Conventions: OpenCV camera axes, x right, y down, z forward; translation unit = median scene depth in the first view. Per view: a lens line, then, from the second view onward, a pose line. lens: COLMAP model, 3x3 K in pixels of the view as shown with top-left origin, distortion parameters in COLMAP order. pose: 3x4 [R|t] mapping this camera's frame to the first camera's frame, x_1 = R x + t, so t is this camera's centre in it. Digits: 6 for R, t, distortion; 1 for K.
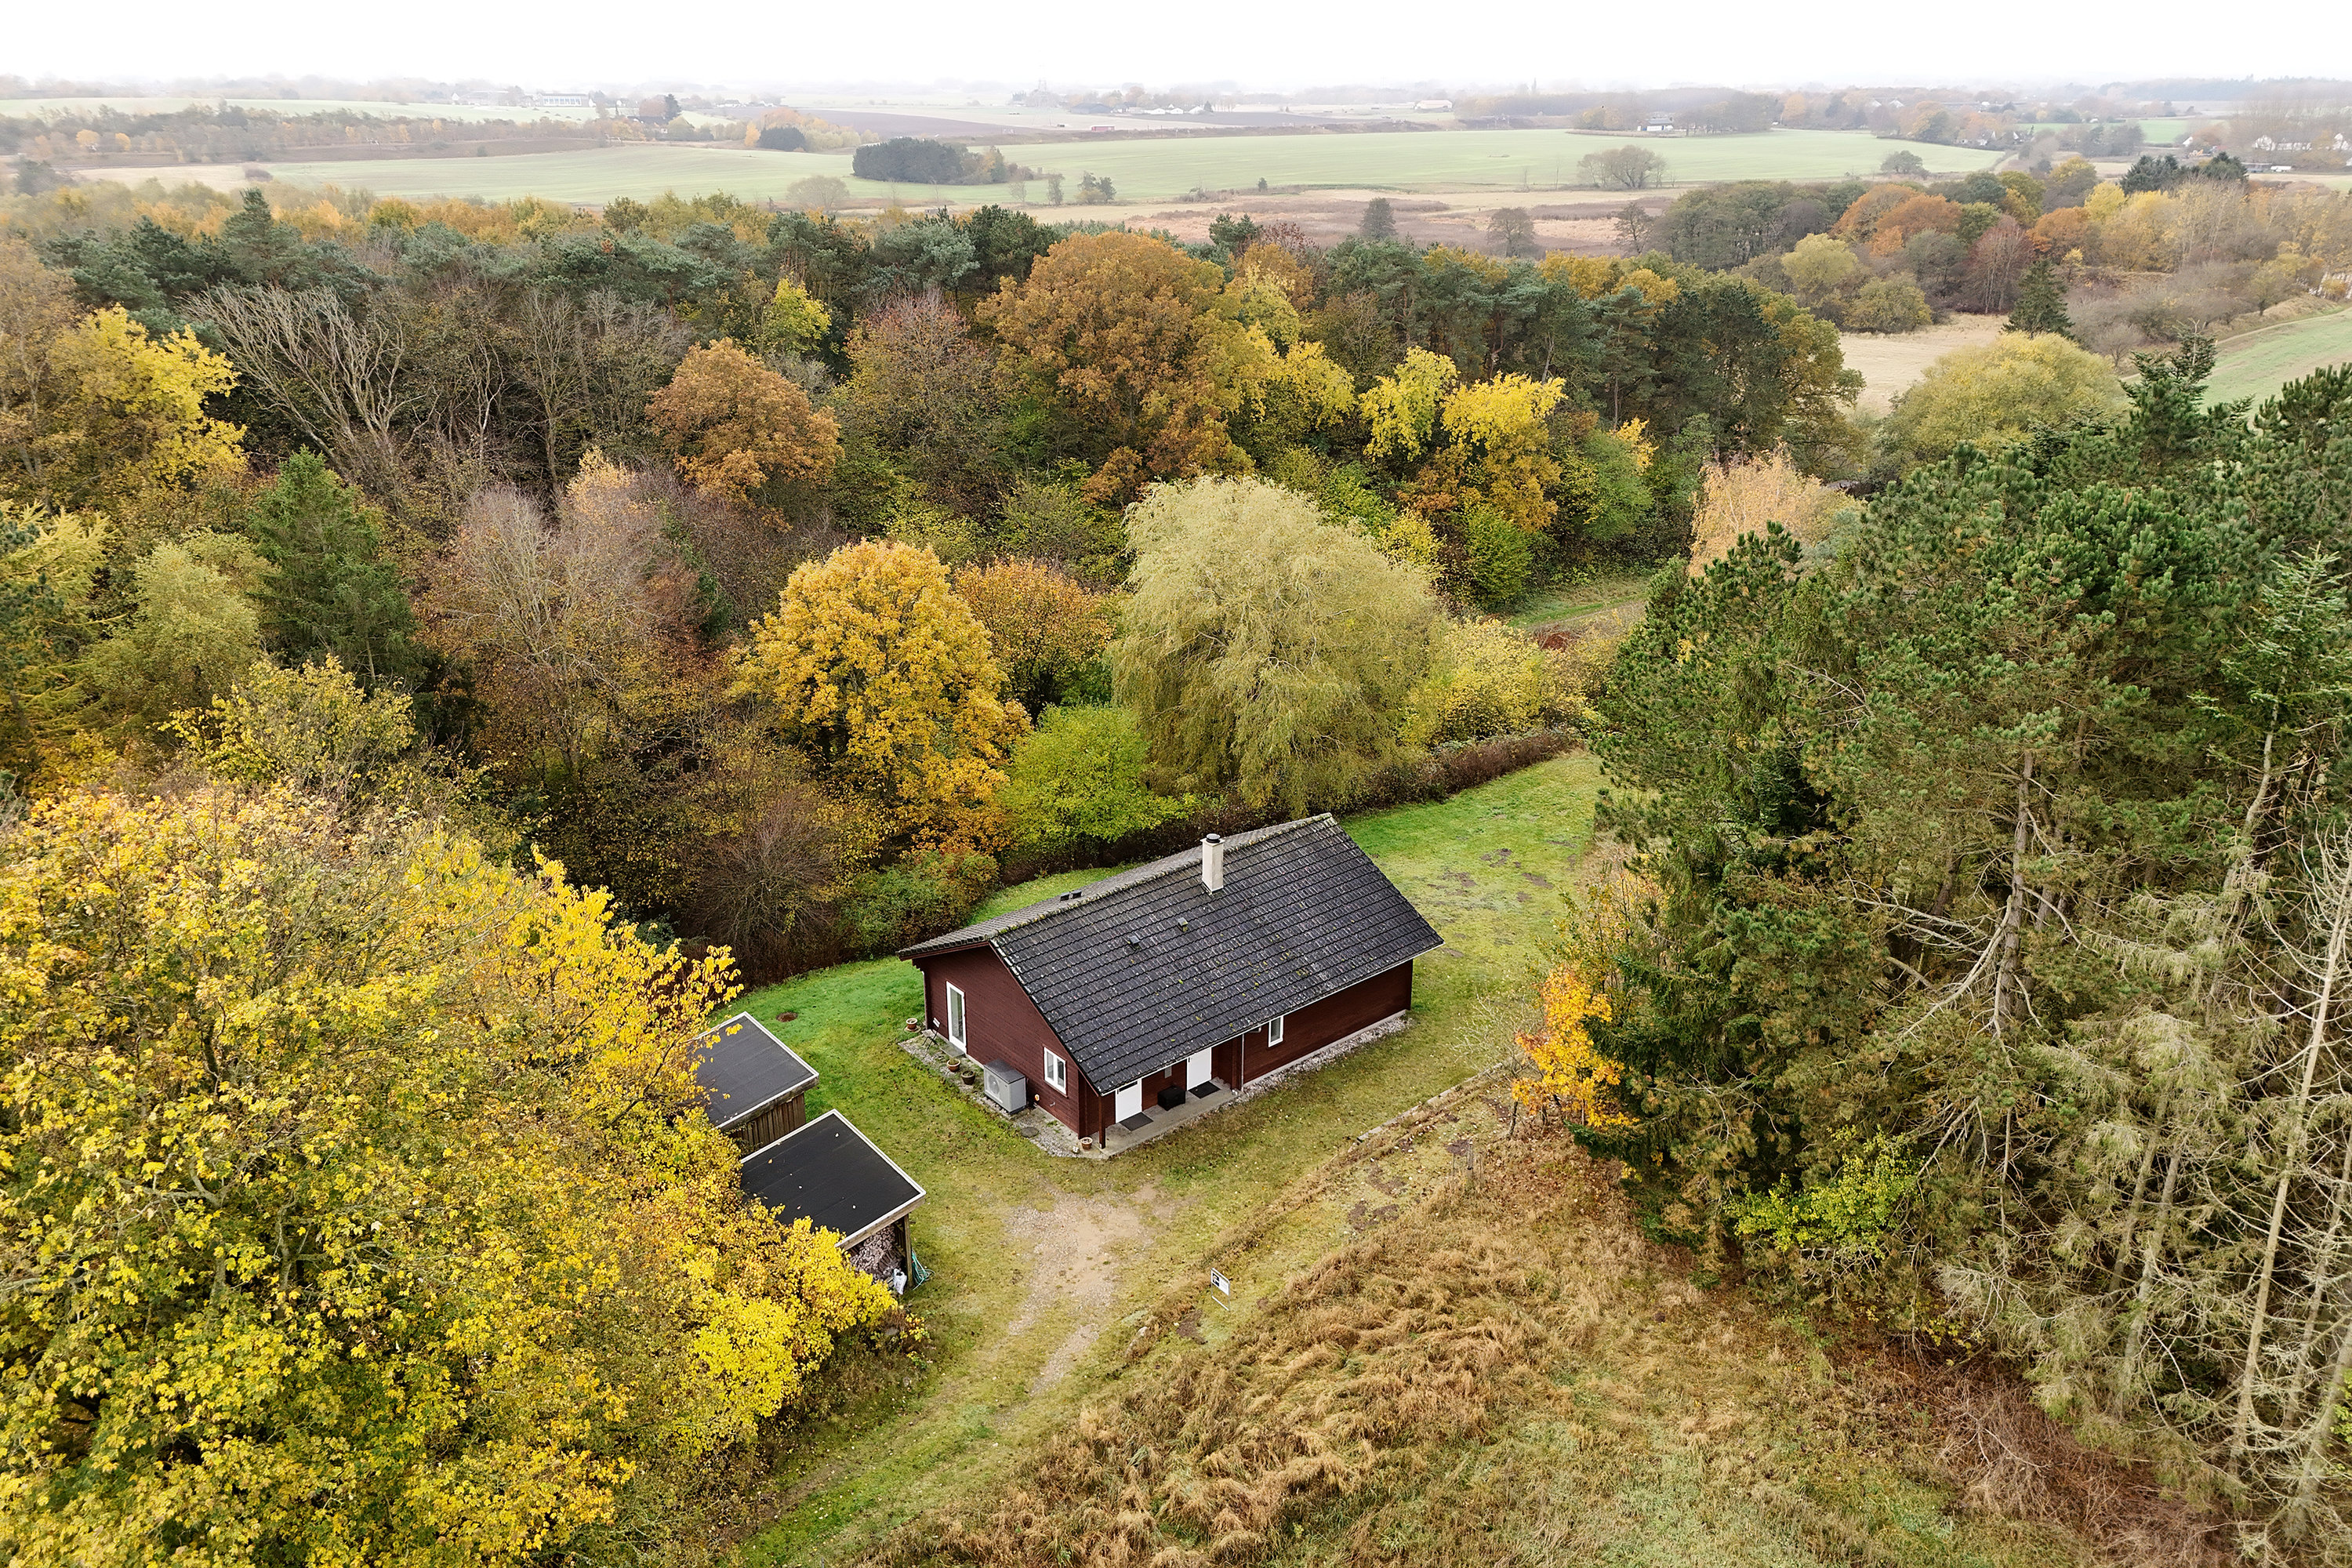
lens RADIAL K [[1720.9, 0, 1172.5], [0, 1720.9, 743.4], [0, 0, 1]] dist [0.078985, -0.073039]
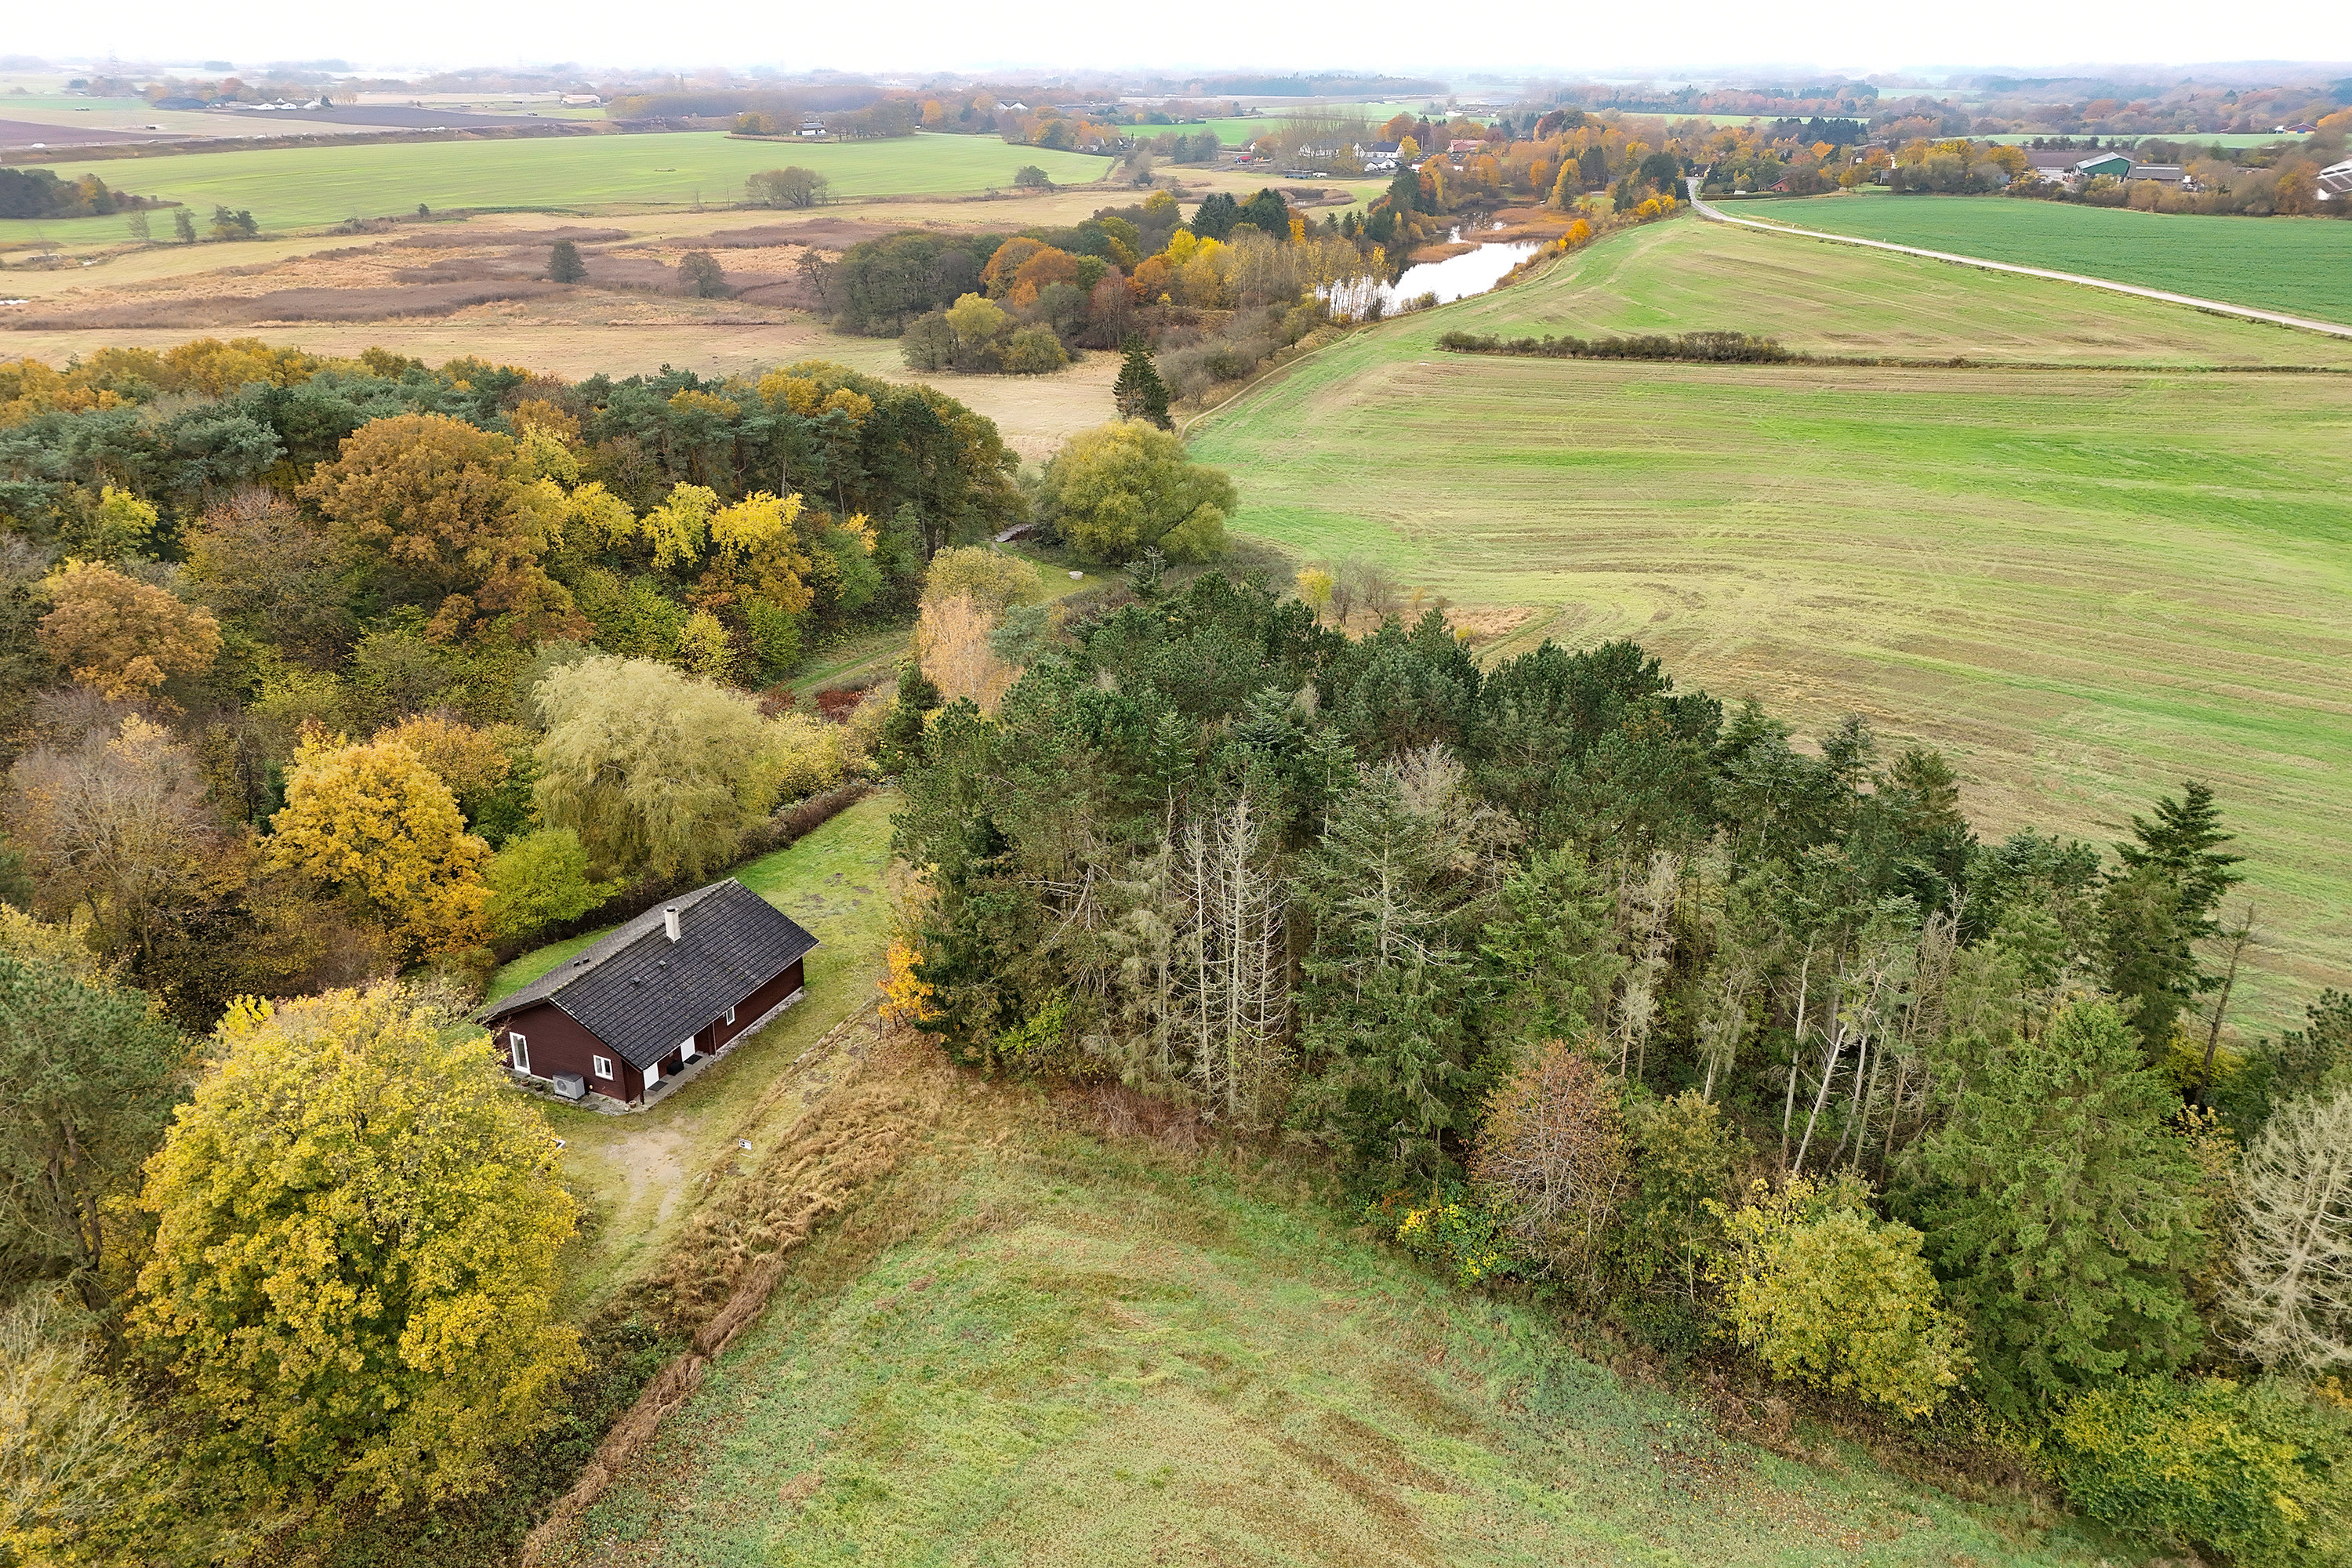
lens RADIAL K [[1720.9, 0, 1172.5], [0, 1720.9, 743.4], [0, 0, 1]] dist [0.078985, -0.073039]
pose [[0.899873, -0.156619, 0.407062, -0.185860], [0.151430, 0.987436, 0.045160, -0.097808], [-0.409021, 0.021003, 0.912283, -0.670612]]
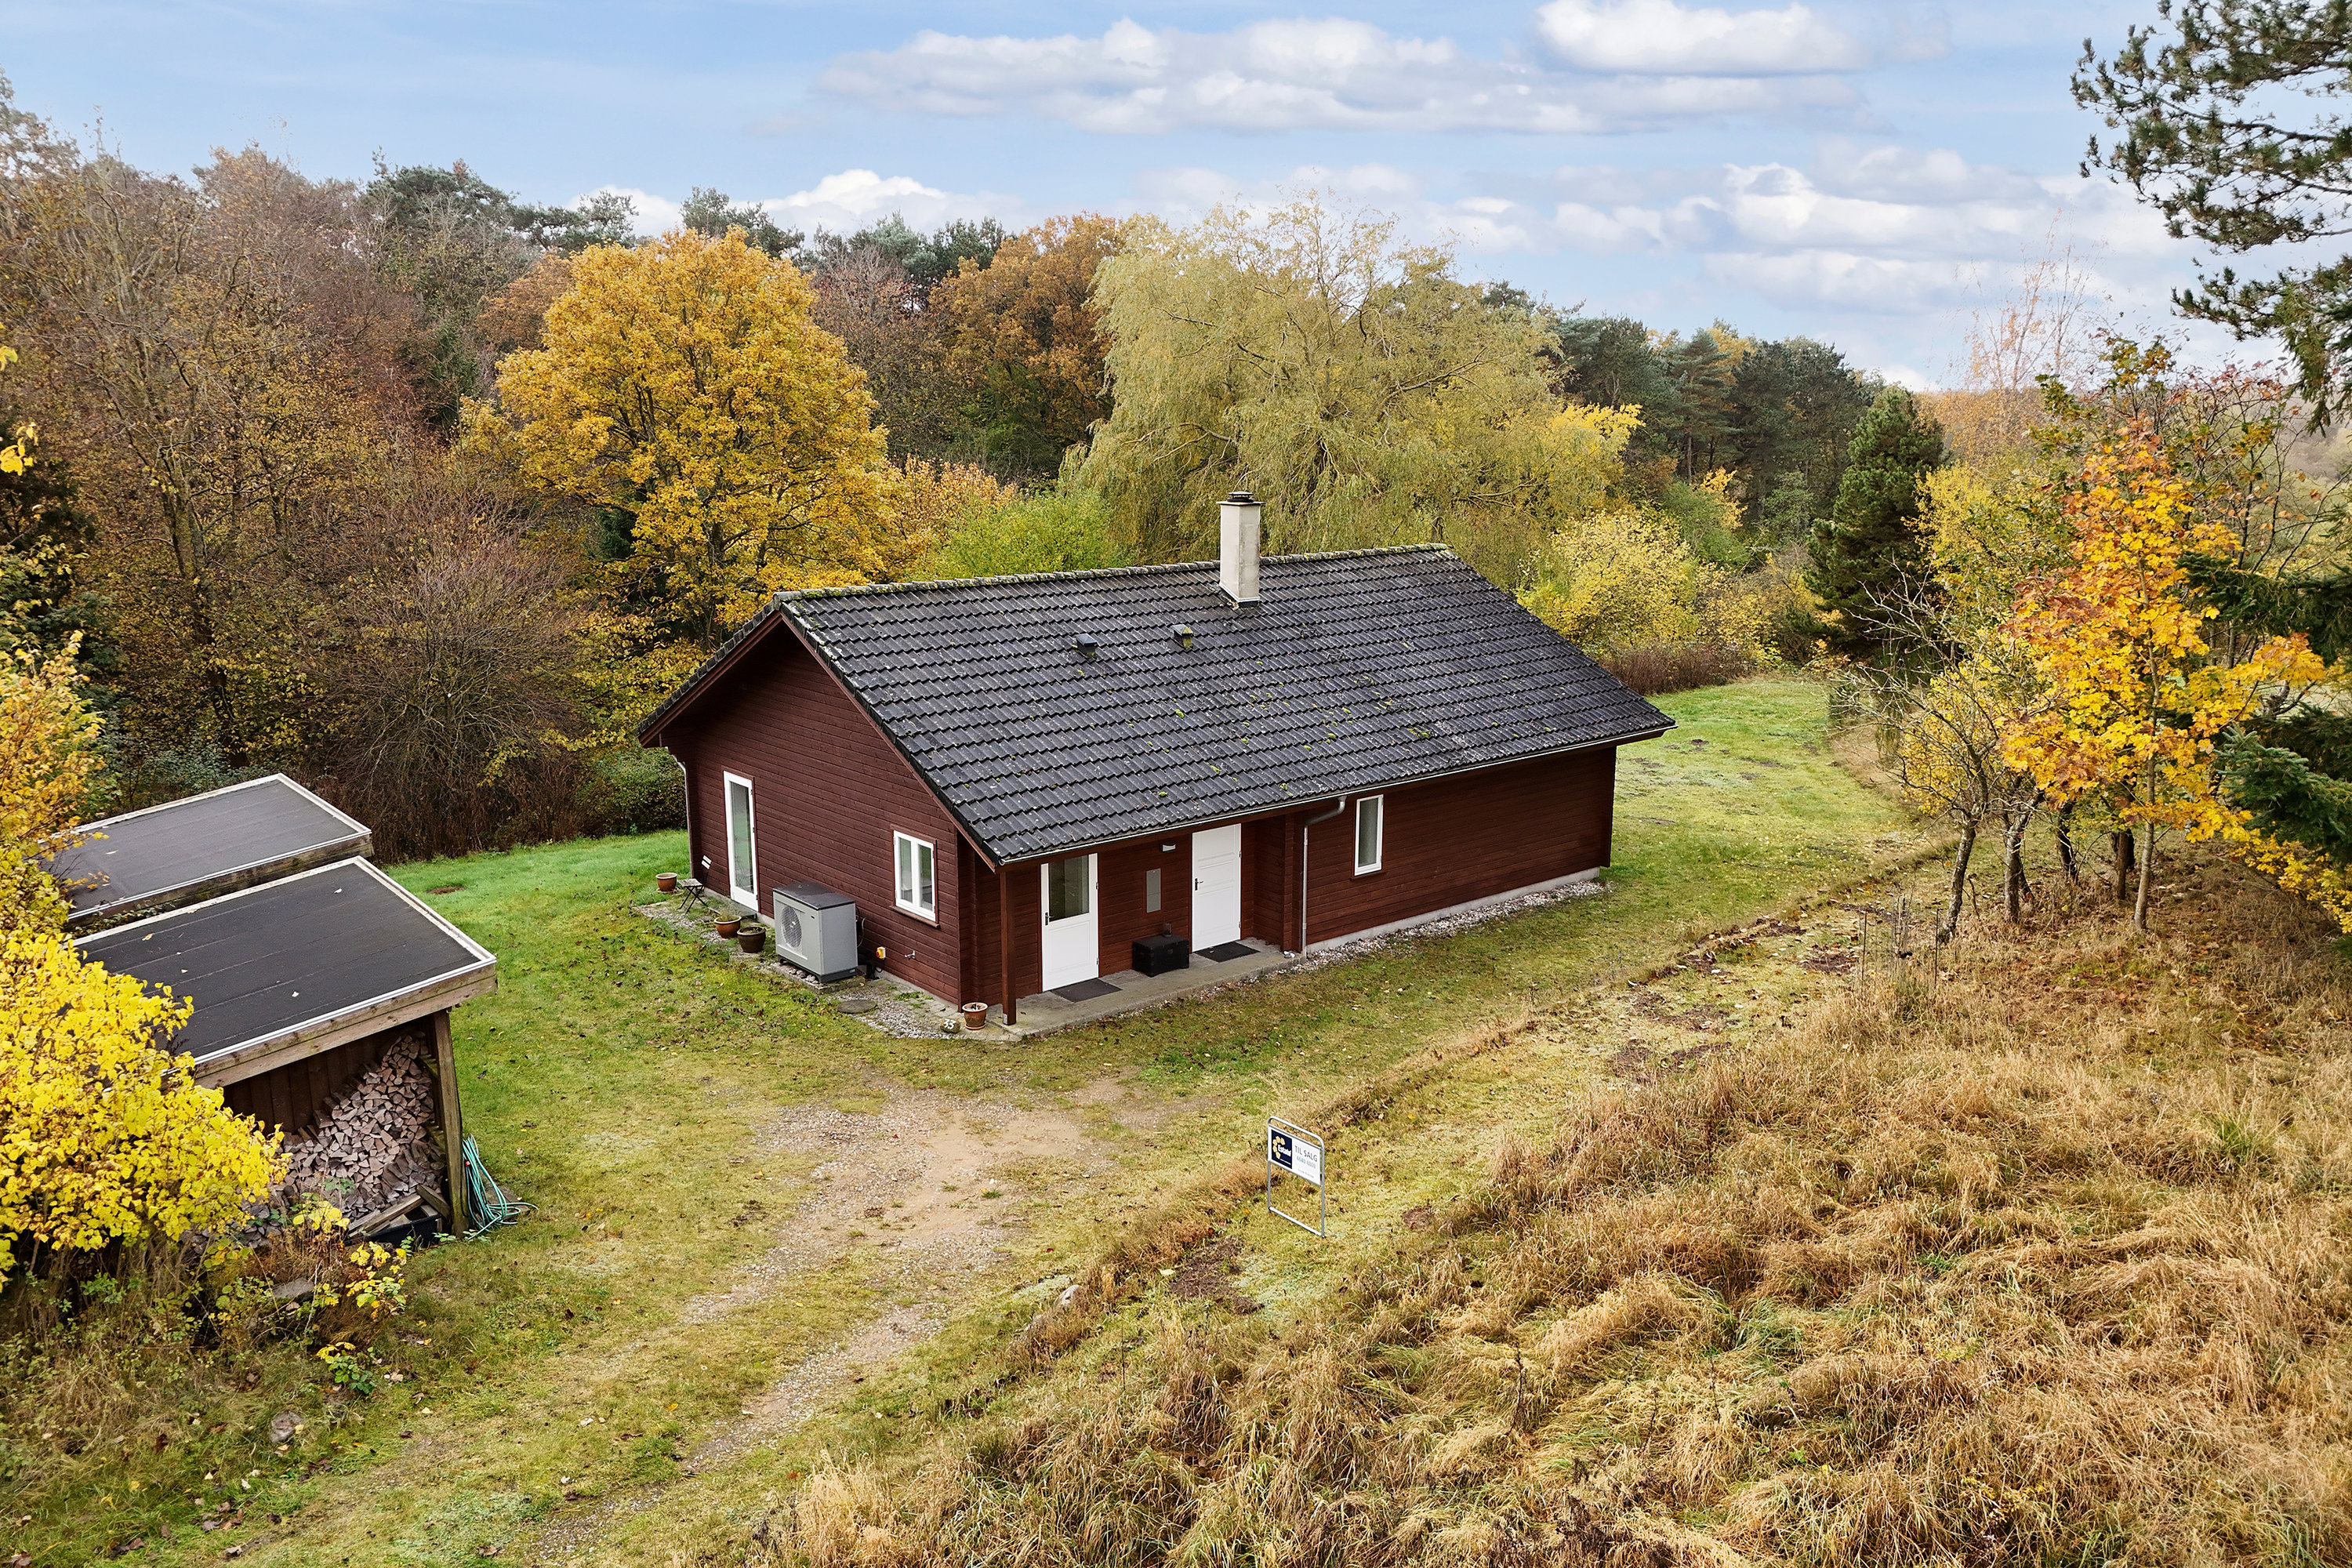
lens RADIAL K [[1708.5, 0, 1176.0], [0, 1708.5, 784.0], [0, 0, 1]] dist [0.120488, -0.183701]
pose [[0.999994, 0.000173, 0.003508, 0.002013], [0.000355, 0.988682, -0.150028, 0.212894], [-0.003494, 0.150028, 0.988676, 0.478963]]
